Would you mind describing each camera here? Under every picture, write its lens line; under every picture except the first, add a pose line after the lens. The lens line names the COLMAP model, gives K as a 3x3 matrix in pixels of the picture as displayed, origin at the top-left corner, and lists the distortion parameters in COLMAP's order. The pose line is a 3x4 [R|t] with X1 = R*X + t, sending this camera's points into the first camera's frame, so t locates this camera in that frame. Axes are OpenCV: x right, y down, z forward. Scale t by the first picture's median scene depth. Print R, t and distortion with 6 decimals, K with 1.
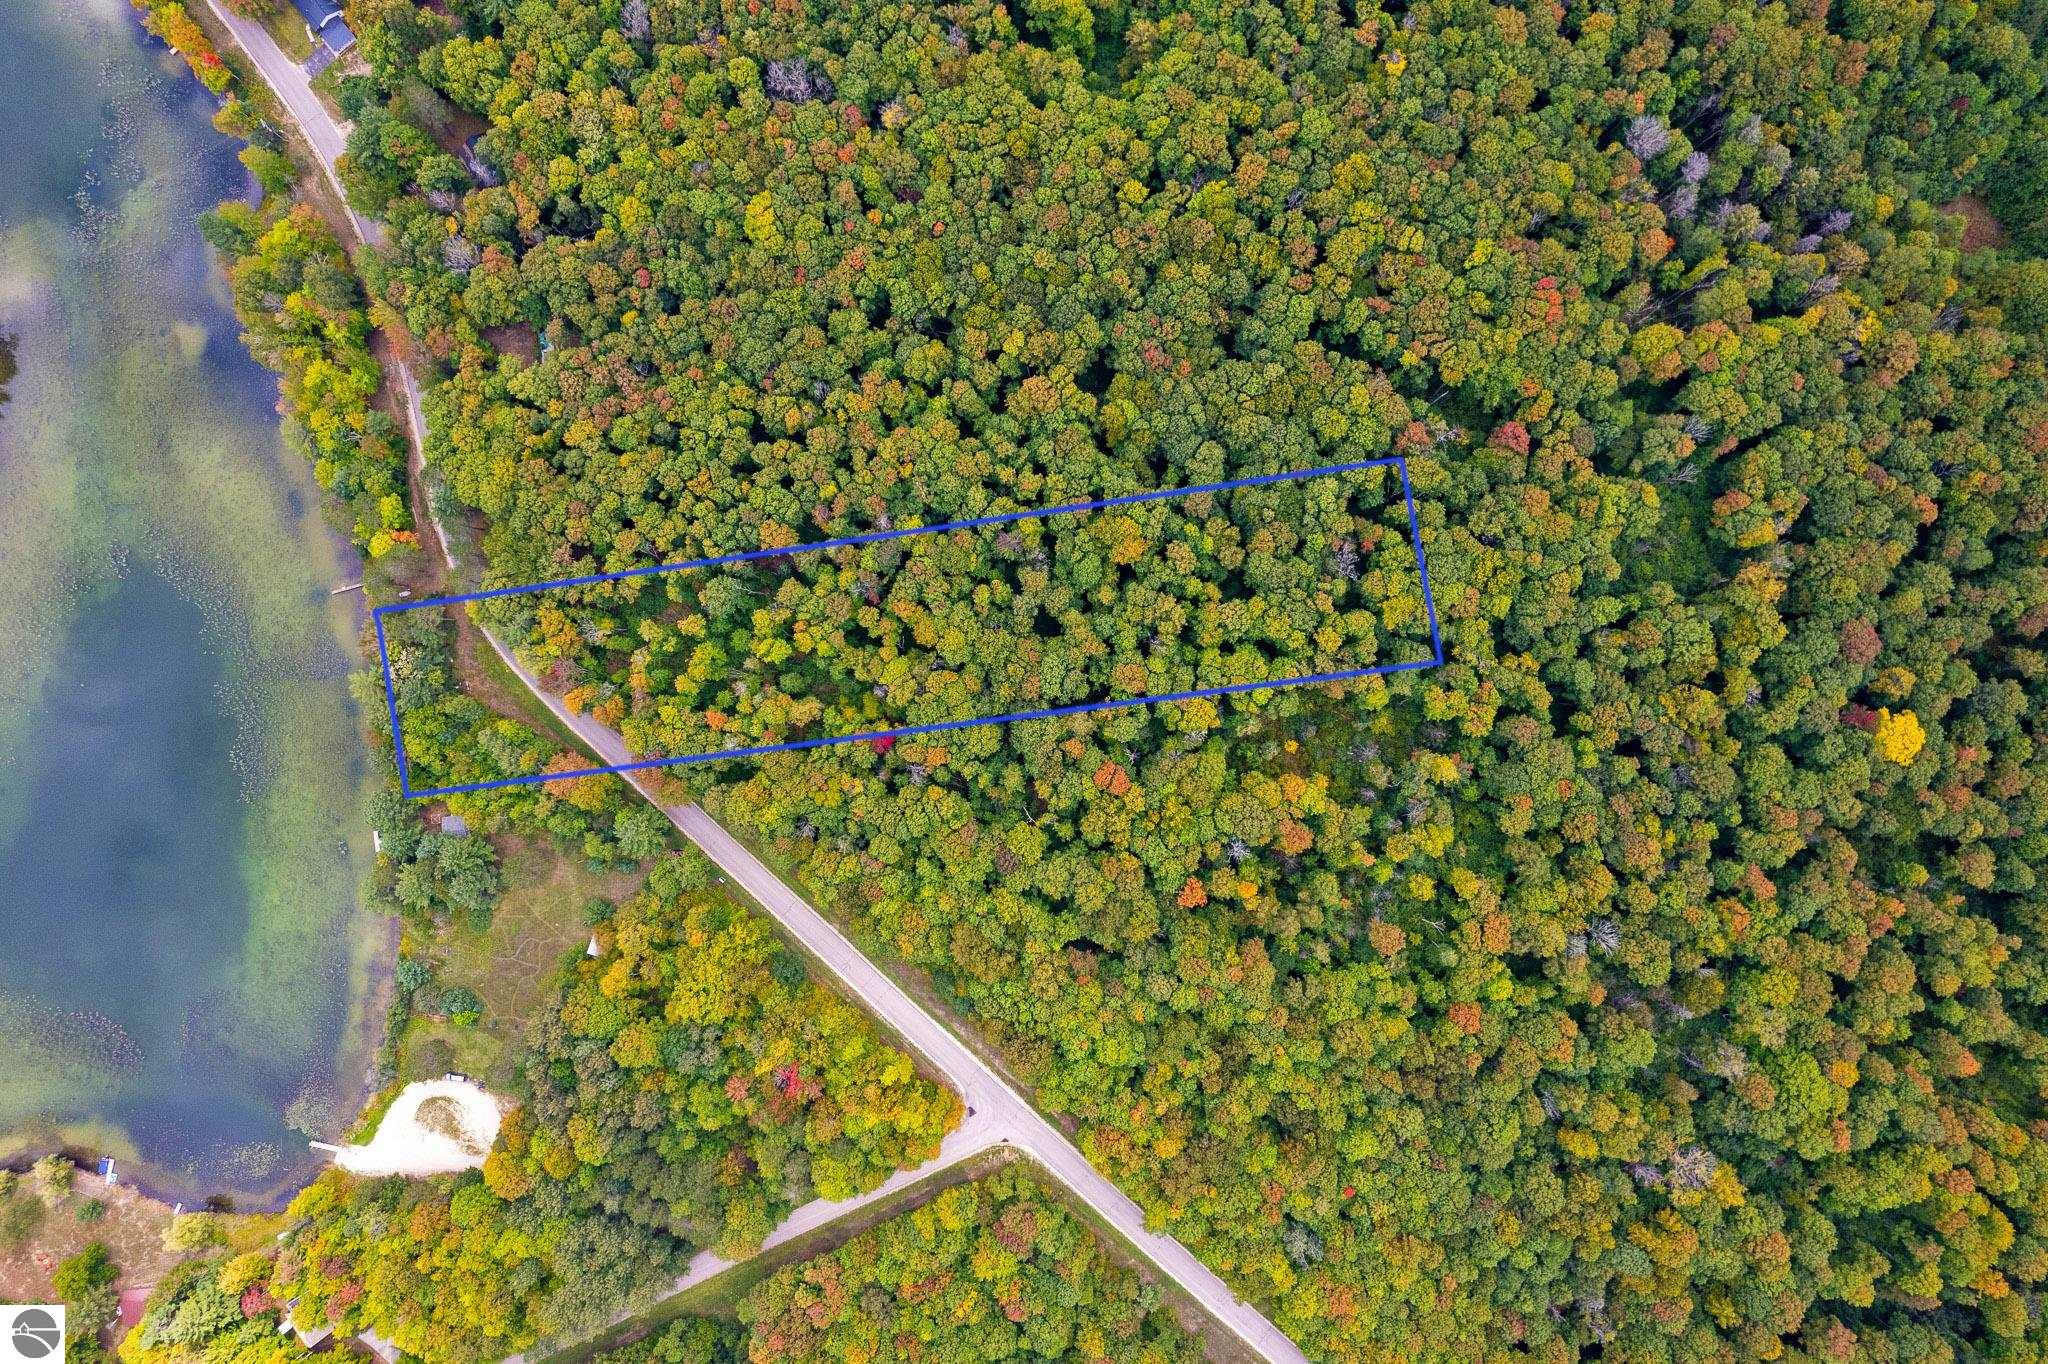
lens RADIAL K [[1316.0, 0, 1024.0], [0, 1316.0, 682.0], [0, 0, 1]] dist [-0.040546, 0.001906]
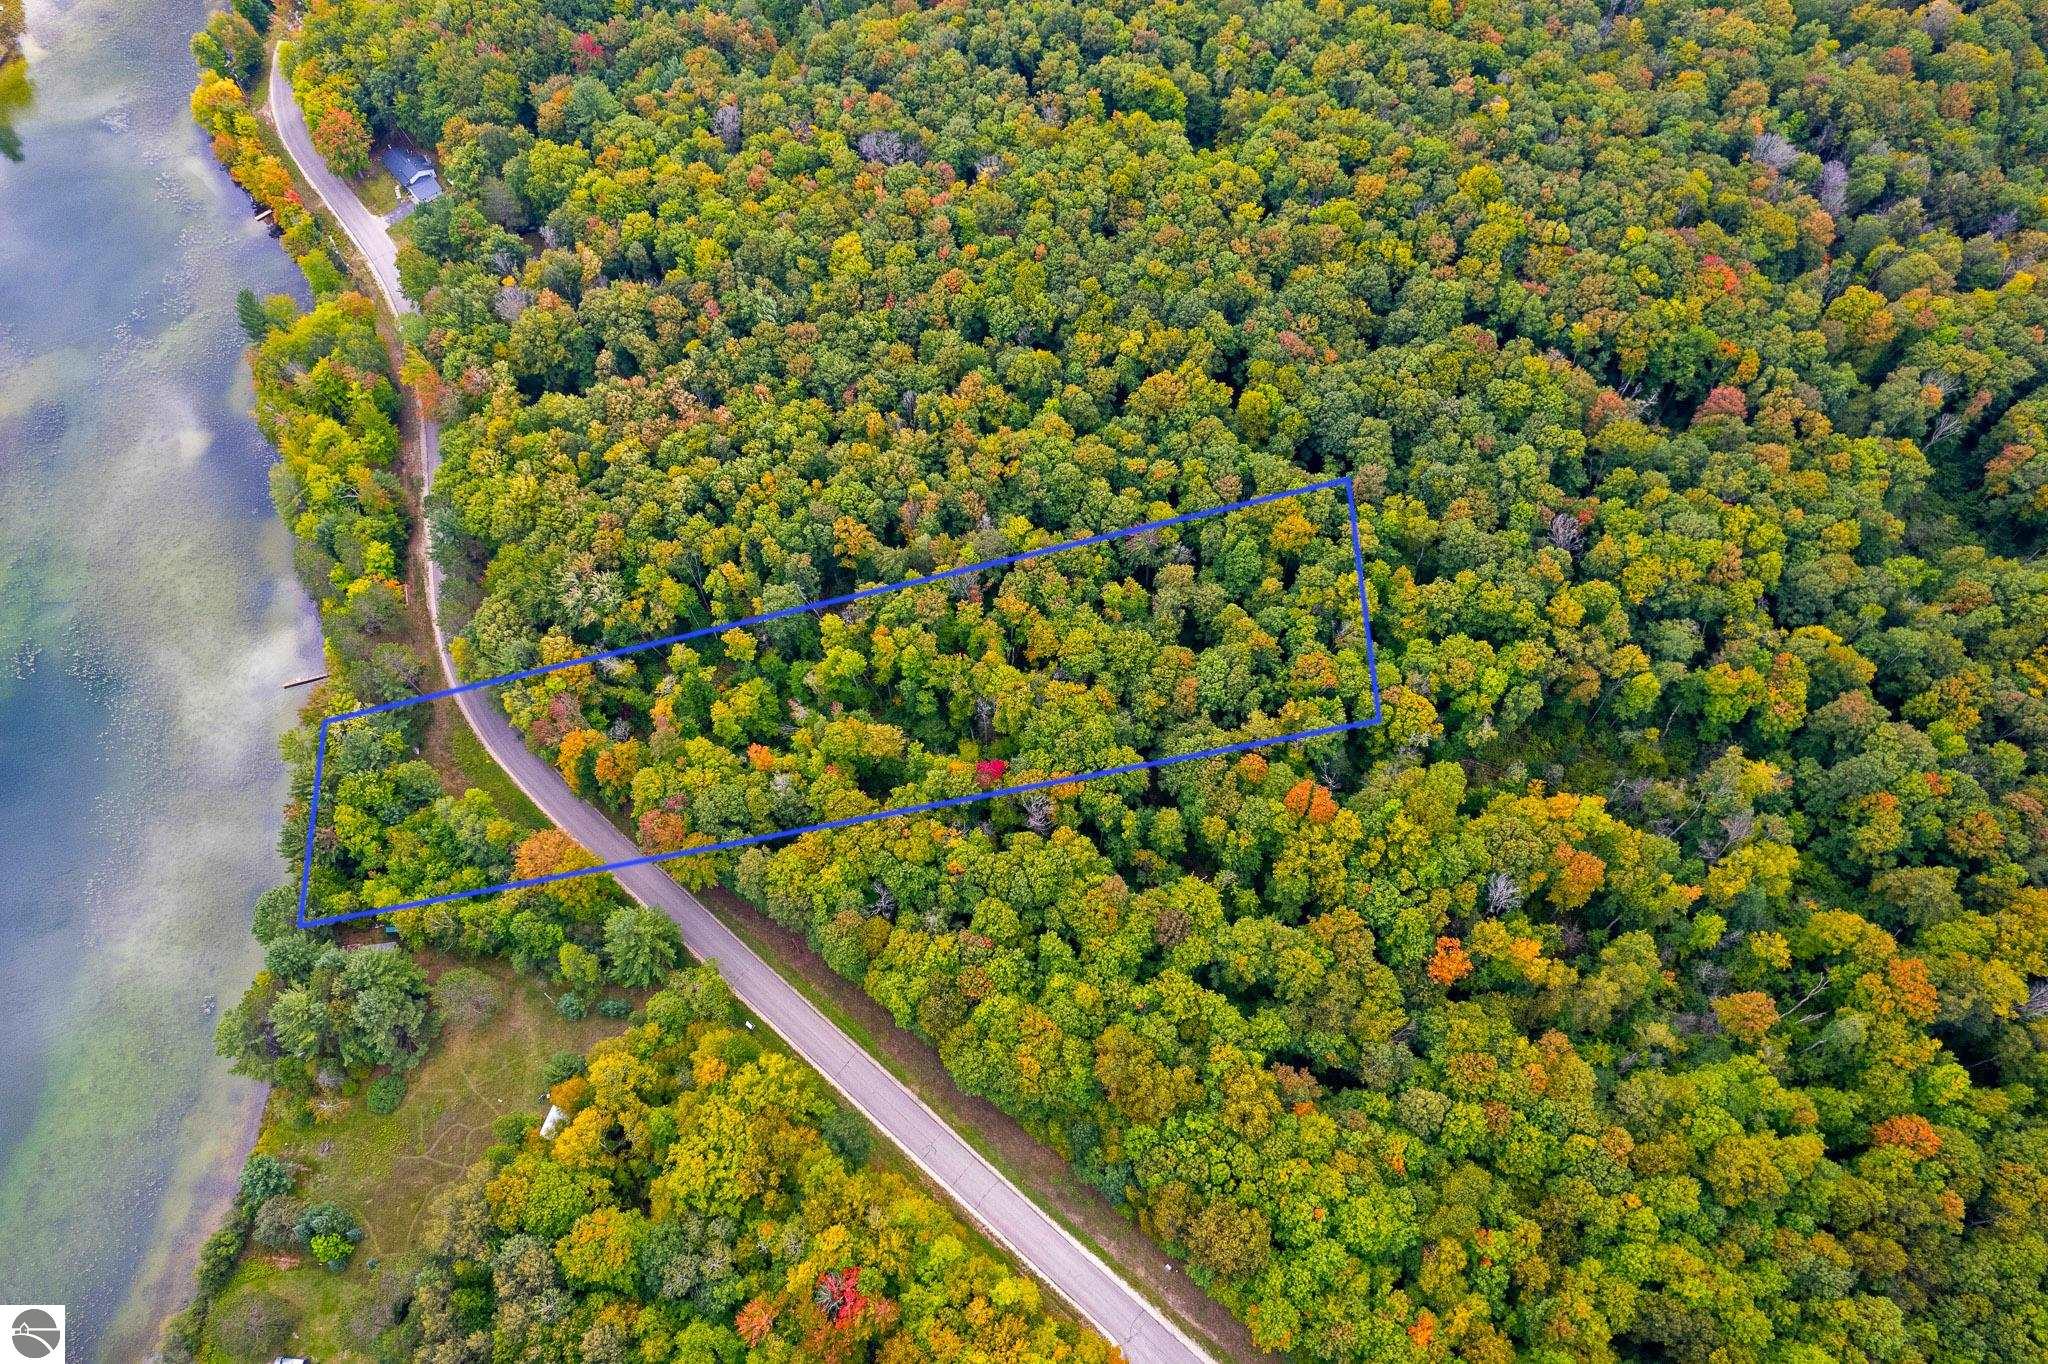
lens RADIAL K [[1320.0, 0, 1031.8], [0, 1320.0, 679.2], [0, 0, 1]] dist [-0.073964, 0.066813]
pose [[0.999372, -0.034033, 0.009835, -0.089860], [0.034507, 0.872350, -0.487663, 0.360567], [0.008017, 0.487696, 0.872977, 0.339433]]
